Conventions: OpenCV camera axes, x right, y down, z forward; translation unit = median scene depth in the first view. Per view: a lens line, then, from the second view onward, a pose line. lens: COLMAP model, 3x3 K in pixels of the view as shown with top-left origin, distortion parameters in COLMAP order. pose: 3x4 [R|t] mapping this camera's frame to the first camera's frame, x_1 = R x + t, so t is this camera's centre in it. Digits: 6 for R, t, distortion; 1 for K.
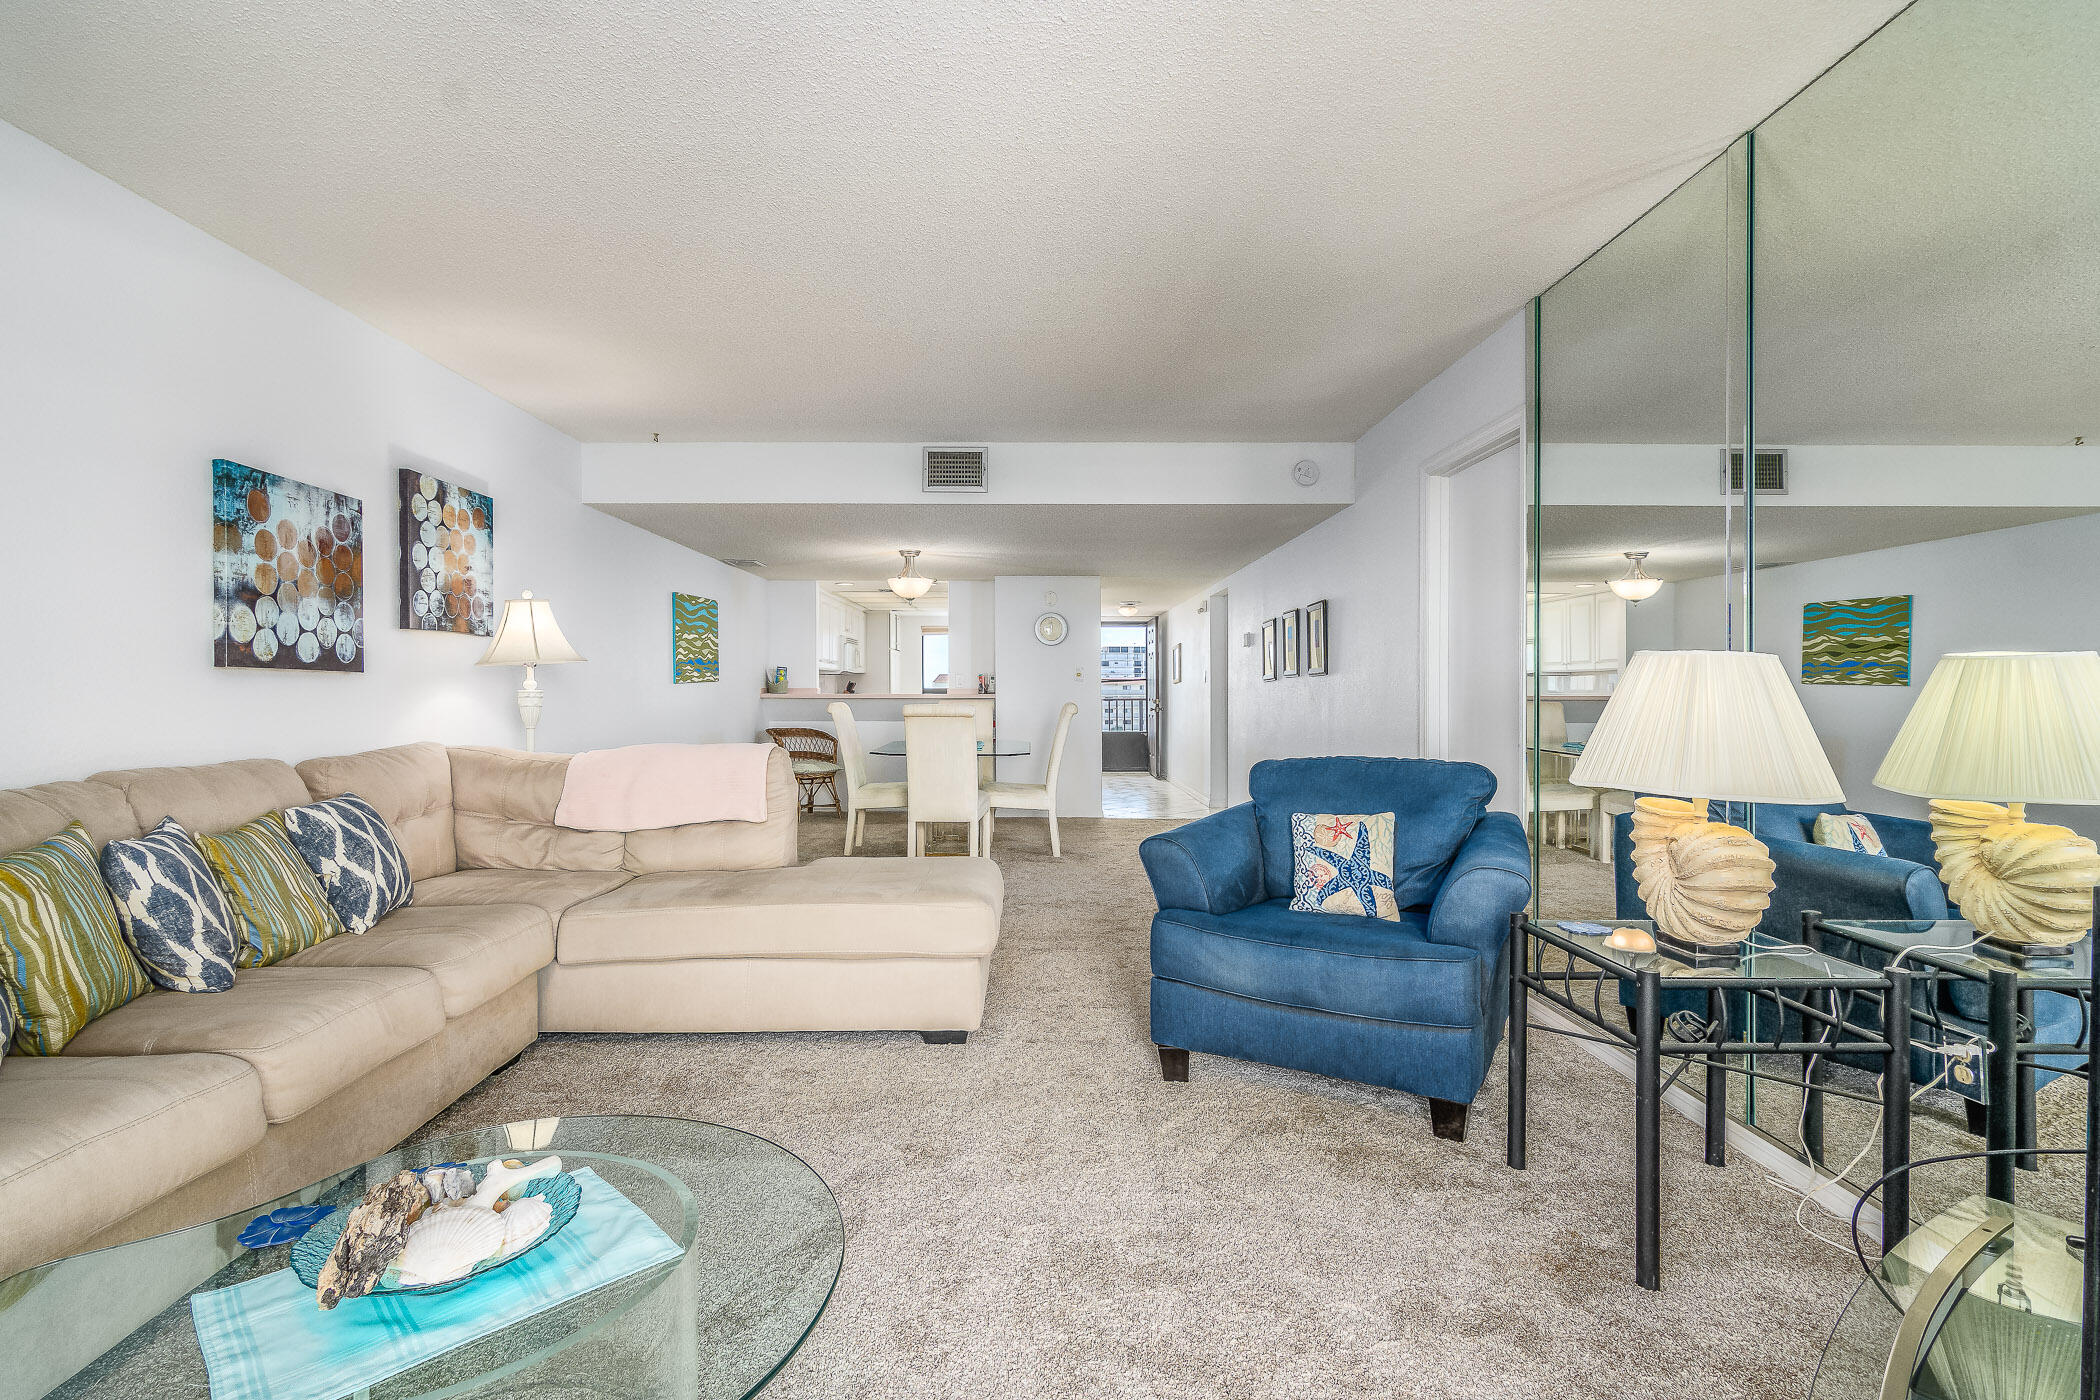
lens RADIAL K [[1032.0, 0, 1047.3], [0, 1032.0, 695.6], [0, 0, 1]] dist [-0.001964, 0.005343]
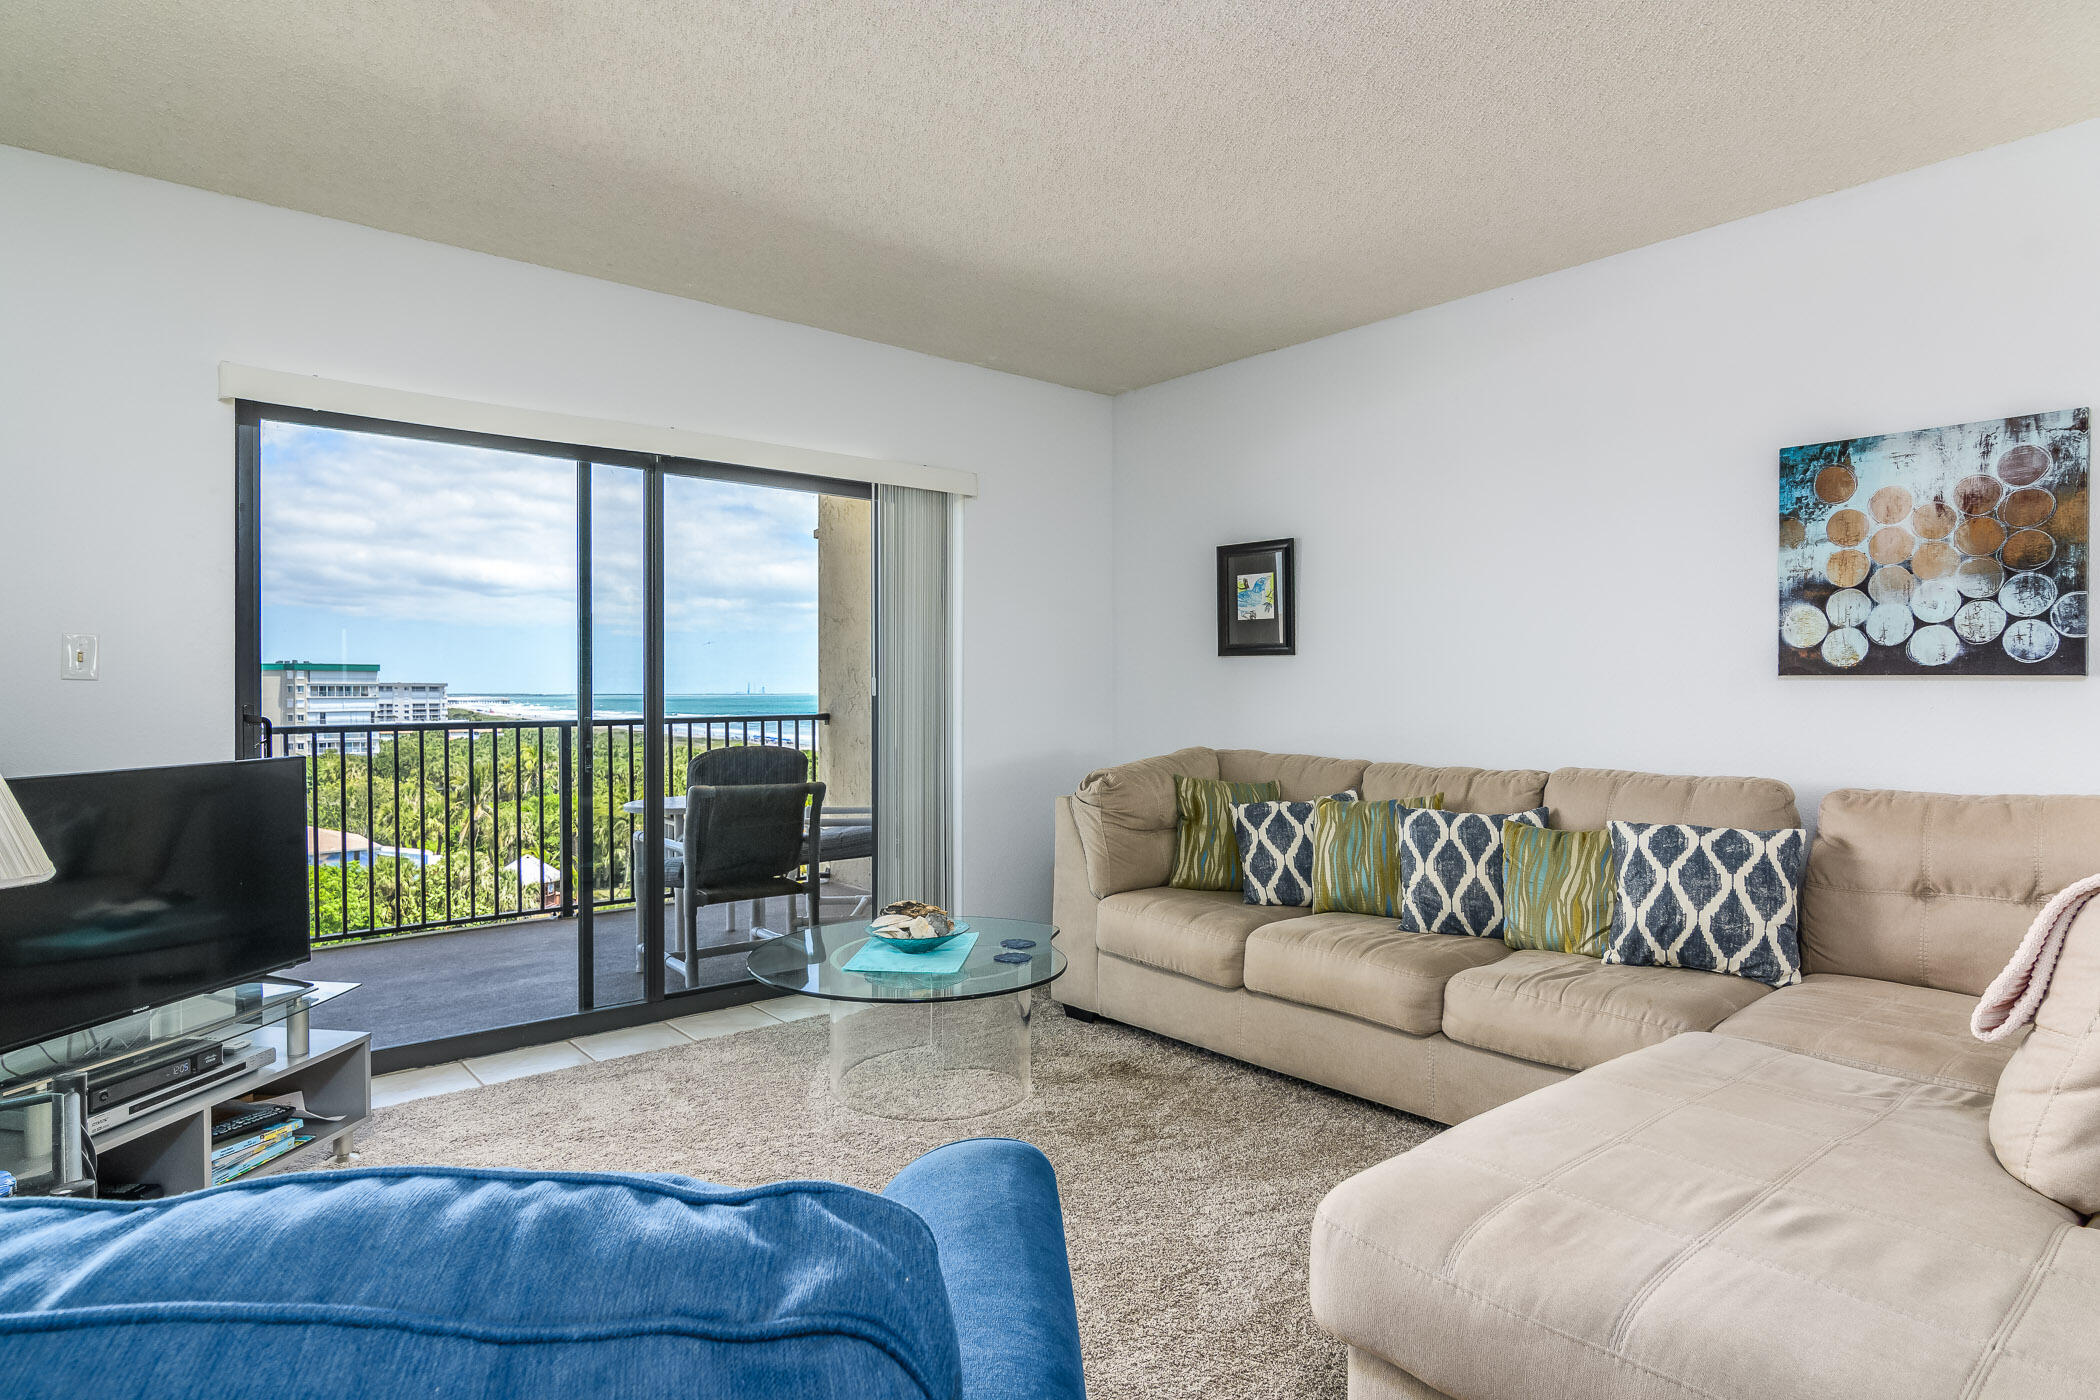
lens RADIAL K [[1121.1, 0, 1041.4], [0, 1121.1, 700.4], [0, 0, 1]] dist [0.001915, 0.000344]
pose [[-0.778002, 0.013718, -0.628113, 0.318660], [0.002163, 0.999814, 0.019158, -0.024685], [0.628259, 0.013547, -0.777887, 1.284411]]
